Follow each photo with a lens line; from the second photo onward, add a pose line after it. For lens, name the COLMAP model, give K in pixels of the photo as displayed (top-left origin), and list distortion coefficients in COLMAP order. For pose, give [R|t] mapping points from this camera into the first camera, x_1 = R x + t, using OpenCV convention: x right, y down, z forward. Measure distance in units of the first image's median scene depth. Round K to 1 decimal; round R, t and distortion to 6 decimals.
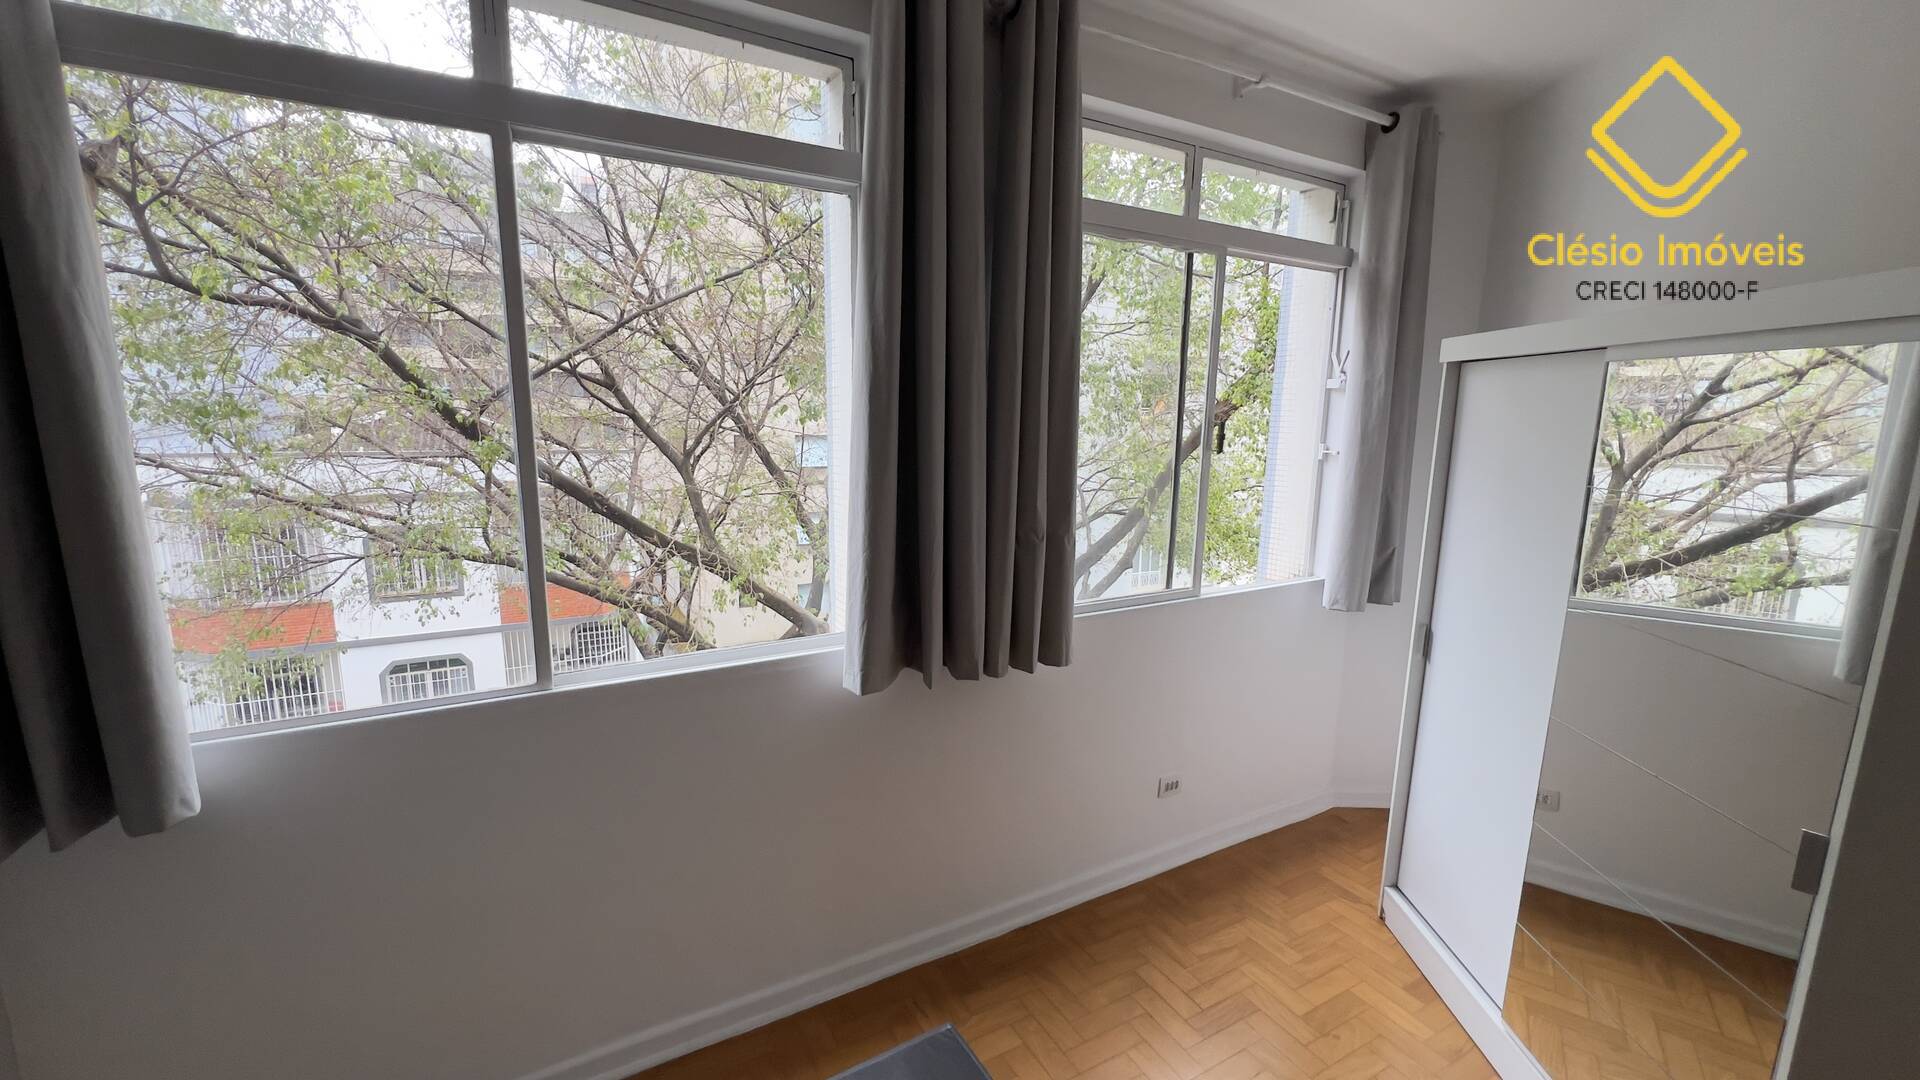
lens RADIAL K [[766.6, 0, 962.3], [0, 766.6, 543.4], [0, 0, 1]] dist [0.001489, 0.000109]
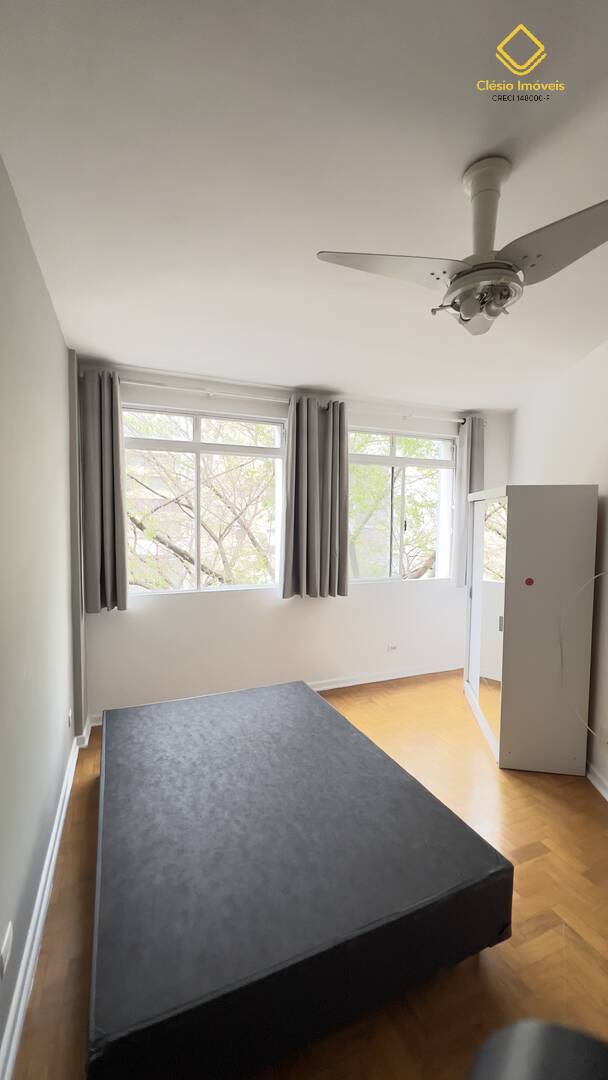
lens RADIAL K [[431.2, 0, 304.0], [0, 431.2, 542.9], [0, 0, 1]] dist [0.001489, 0.000109]
pose [[0.992113, 0.000189, -0.125346, 0.160725], [-0.013872, 0.994022, -0.108298, 0.117646], [0.124576, 0.109183, 0.986185, -0.719924]]
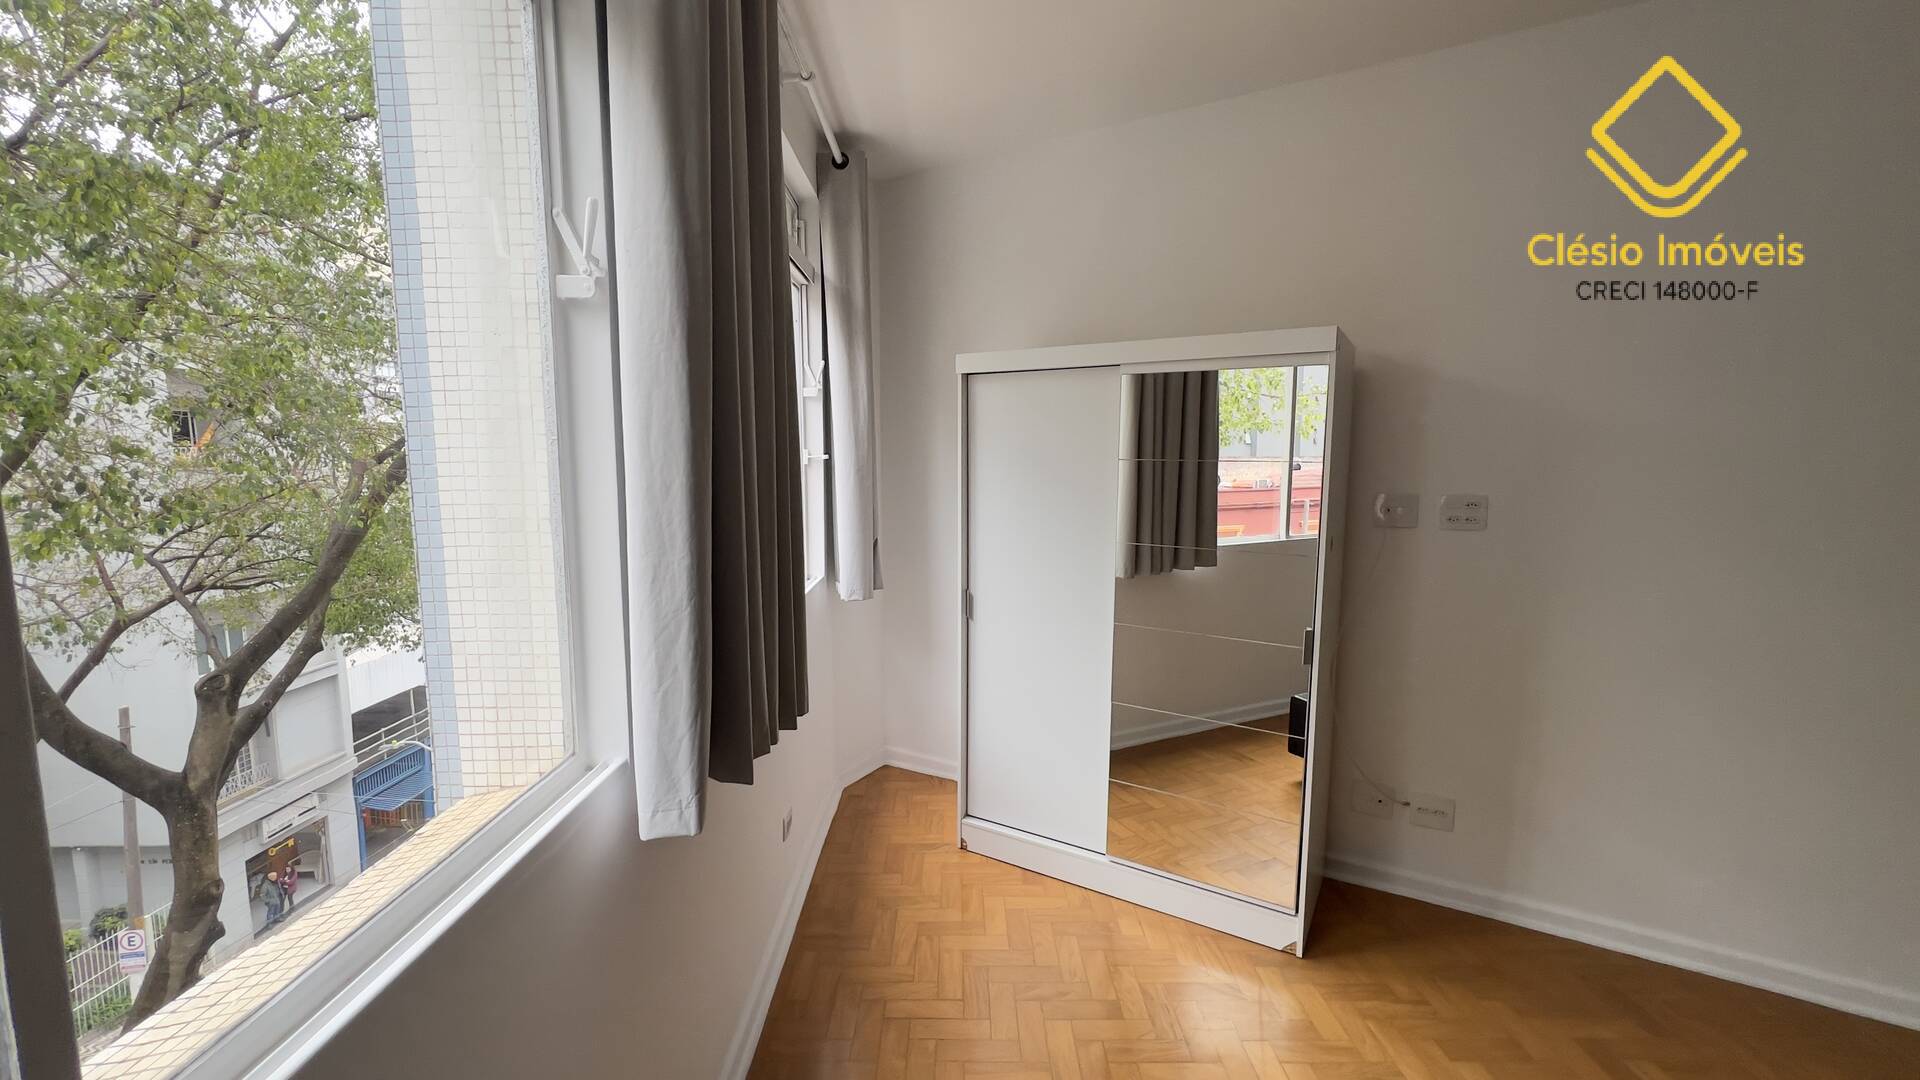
lens RADIAL K [[766.6, 0, 962.3], [0, 766.6, 543.4], [0, 0, 1]] dist [0.001489, 0.000109]
pose [[0.495120, -0.119537, 0.860562, -0.404390], [0.158442, 0.986303, 0.045845, -0.020764], [-0.854255, 0.113650, 0.507278, 0.362630]]
